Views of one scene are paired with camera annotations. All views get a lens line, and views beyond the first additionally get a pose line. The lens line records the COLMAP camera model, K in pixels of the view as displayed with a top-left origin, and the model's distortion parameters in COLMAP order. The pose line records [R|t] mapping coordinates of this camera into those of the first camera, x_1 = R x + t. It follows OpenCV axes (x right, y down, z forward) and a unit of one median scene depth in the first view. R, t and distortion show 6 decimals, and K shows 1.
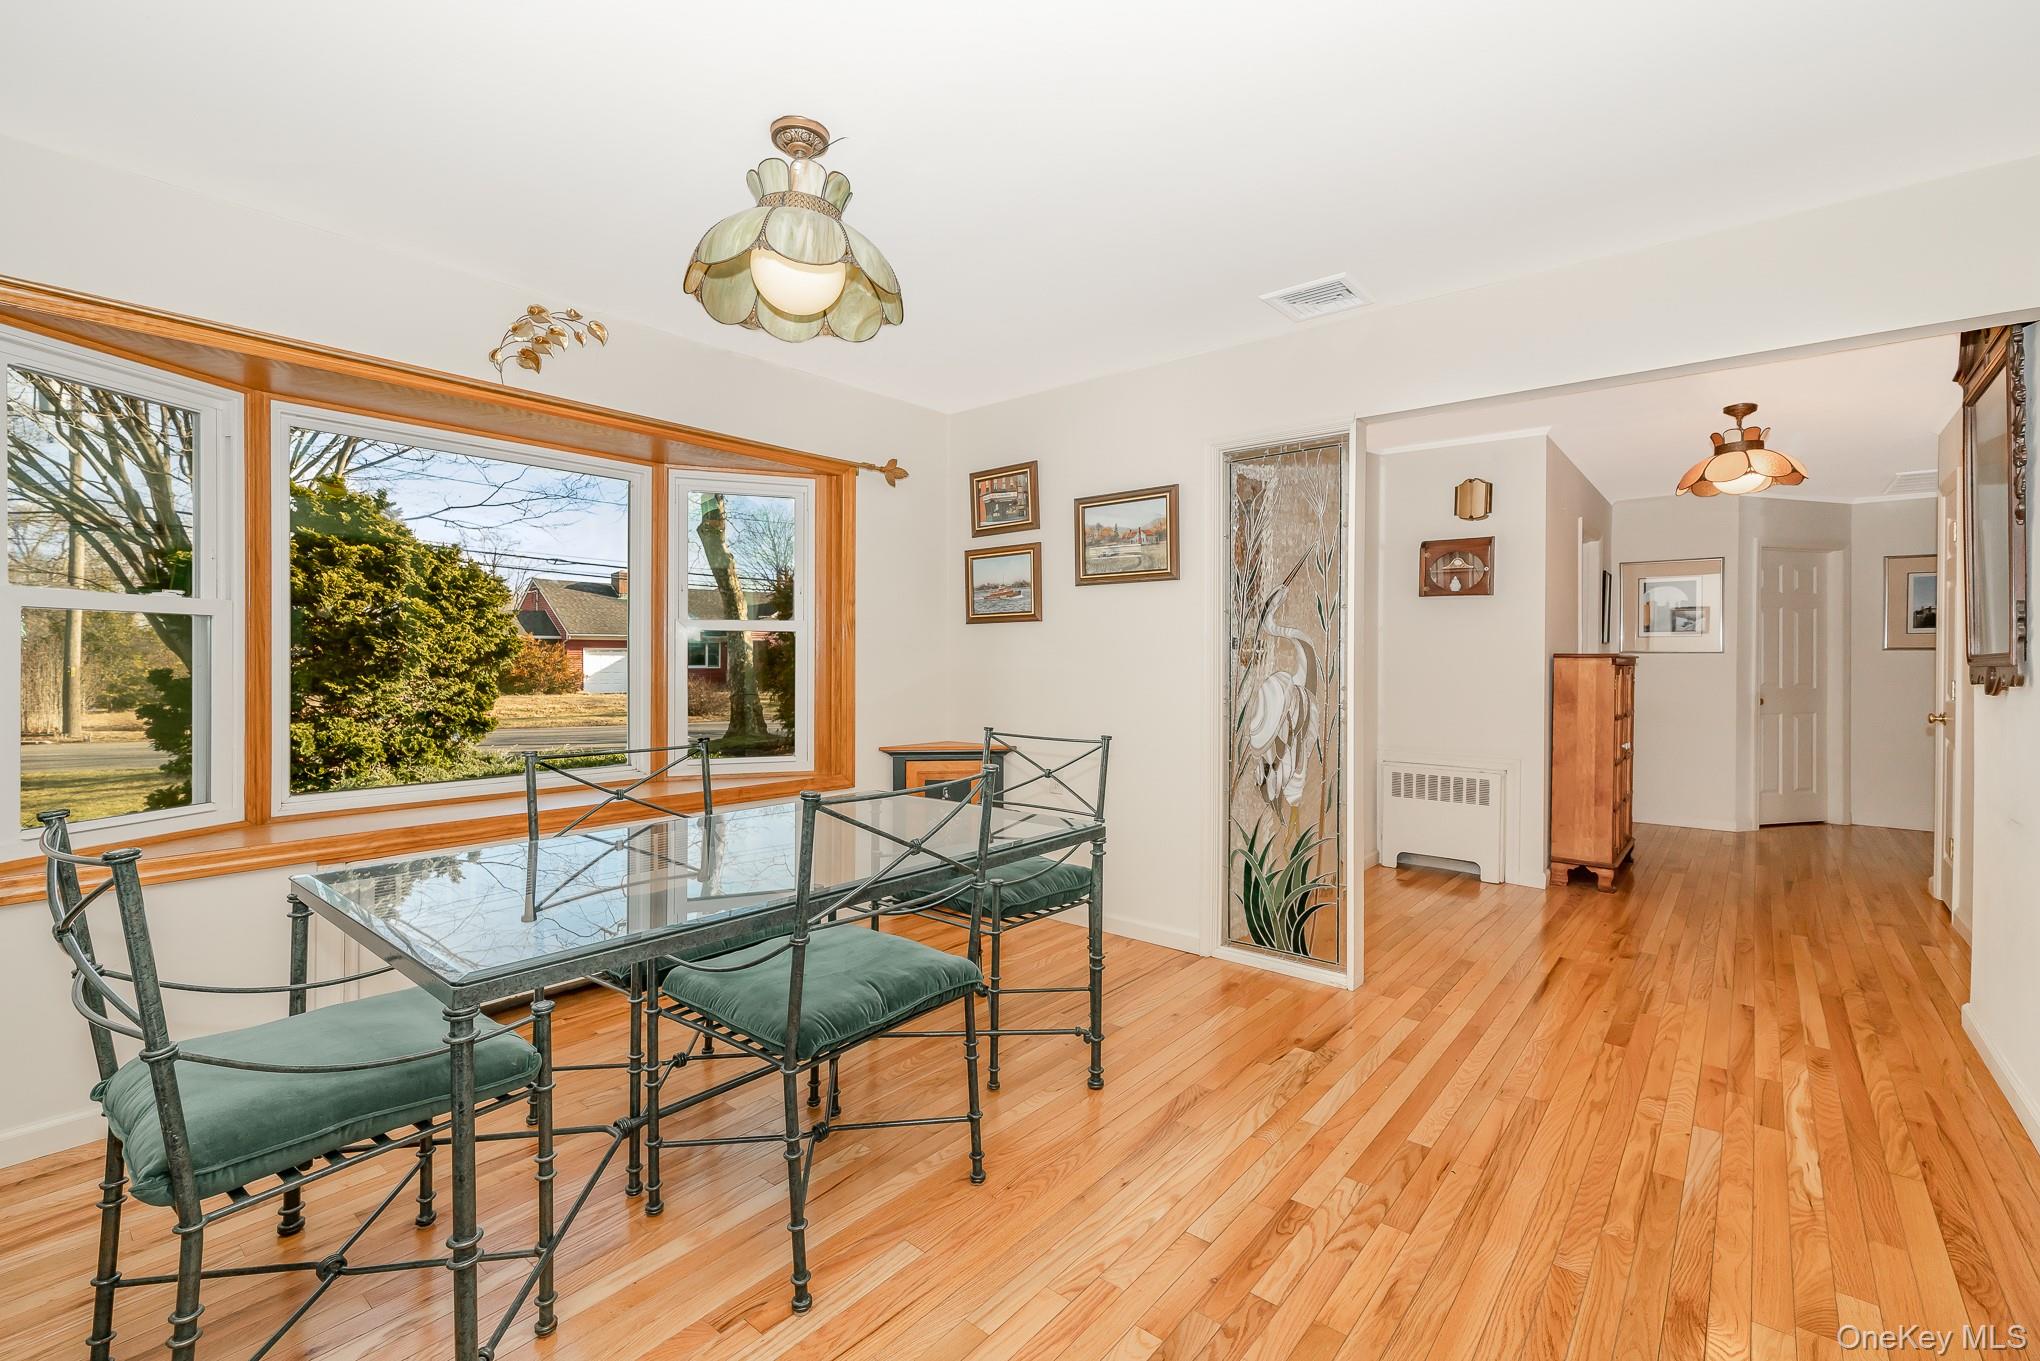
lens RADIAL K [[897.3, 0, 1012.5], [0, 897.3, 672.9], [0, 0, 1]] dist [0.000783, 0.000247]
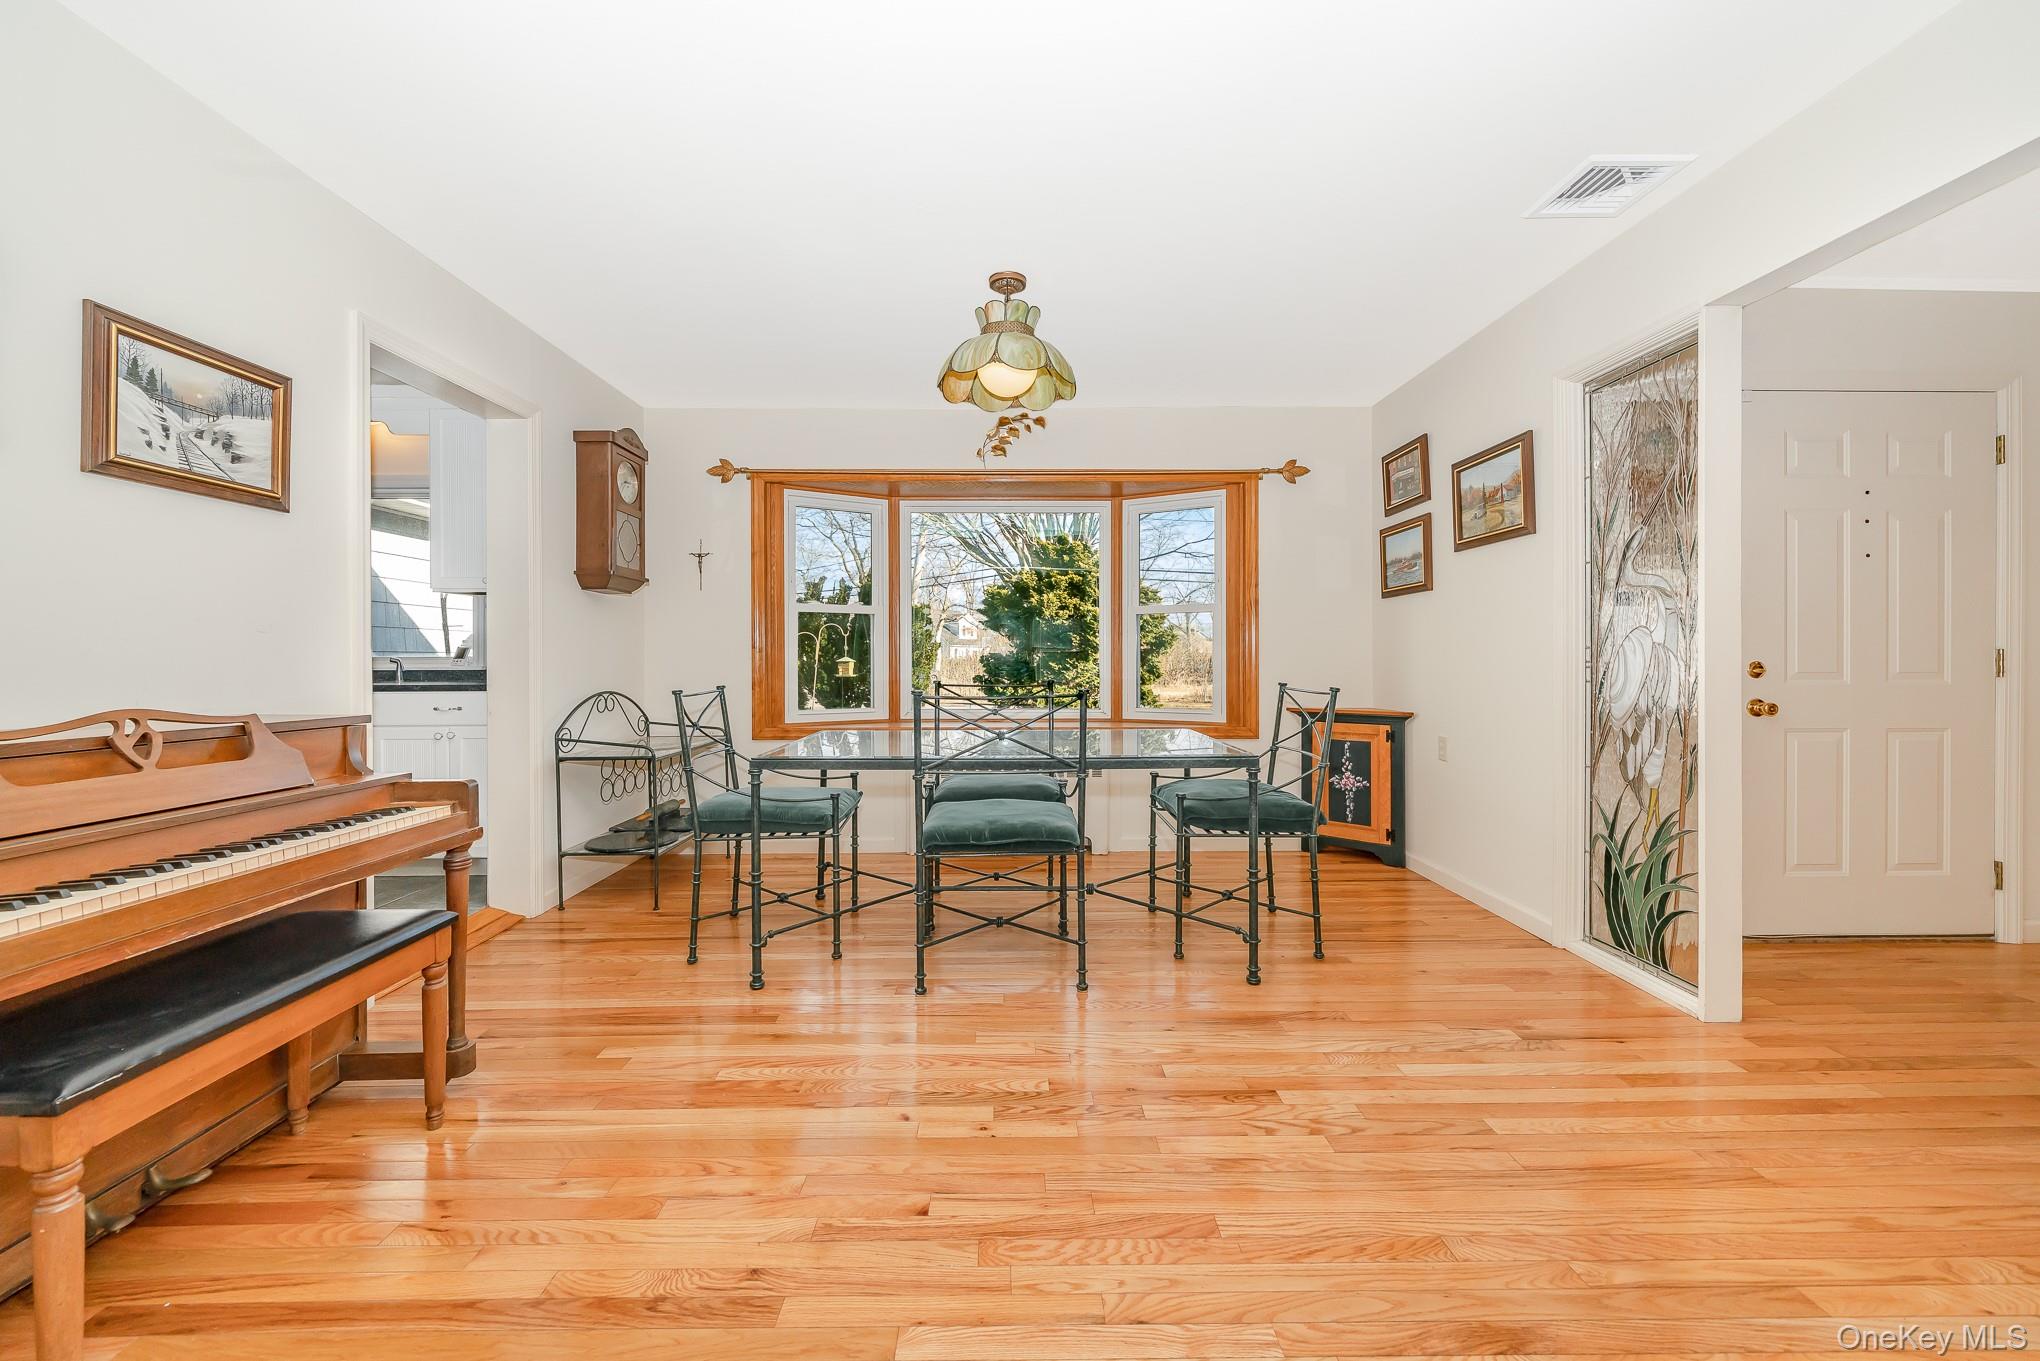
lens RADIAL K [[779.9, 0, 1006.4], [0, 779.9, 664.7], [0, 0, 1]] dist [0.000681, 0.000195]
pose [[0.653697, 0.000956, -0.756756, 0.435294], [-0.006403, 0.999970, -0.004269, 0.037981], [0.756729, 0.007636, 0.653684, 0.065033]]
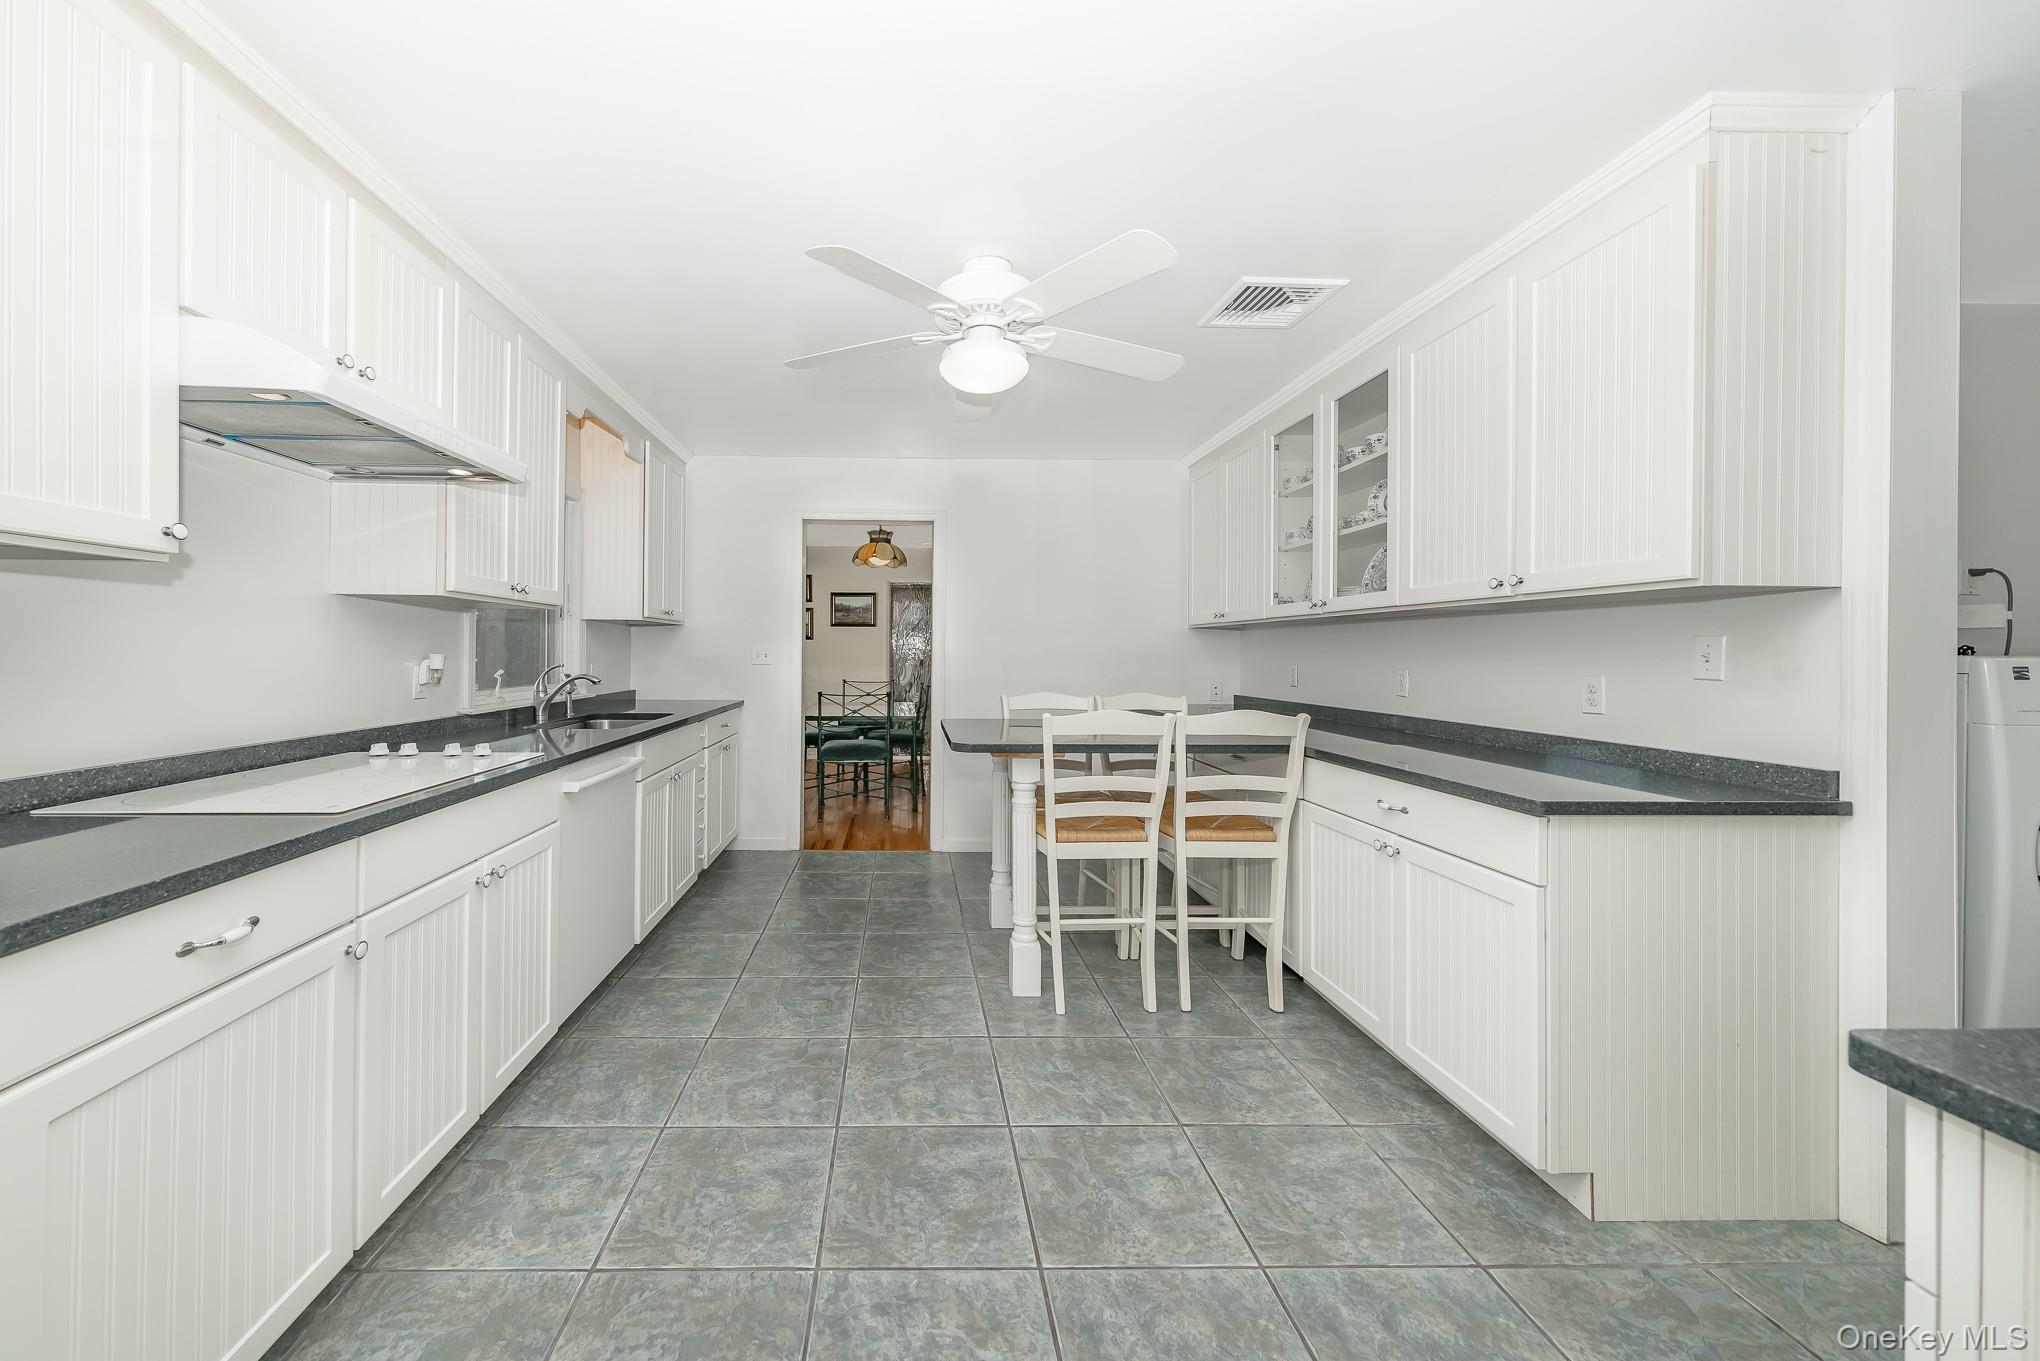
lens RADIAL K [[718.0, 0, 1028.6], [0, 718.0, 654.9], [0, 0, 1]] dist [-0.000193, 0.000036]
pose [[0.648219, 0.004060, 0.761443, -1.222839], [-0.000988, 0.999989, -0.004491, -0.005621], [-0.761453, 0.002159, 0.648216, -0.829955]]
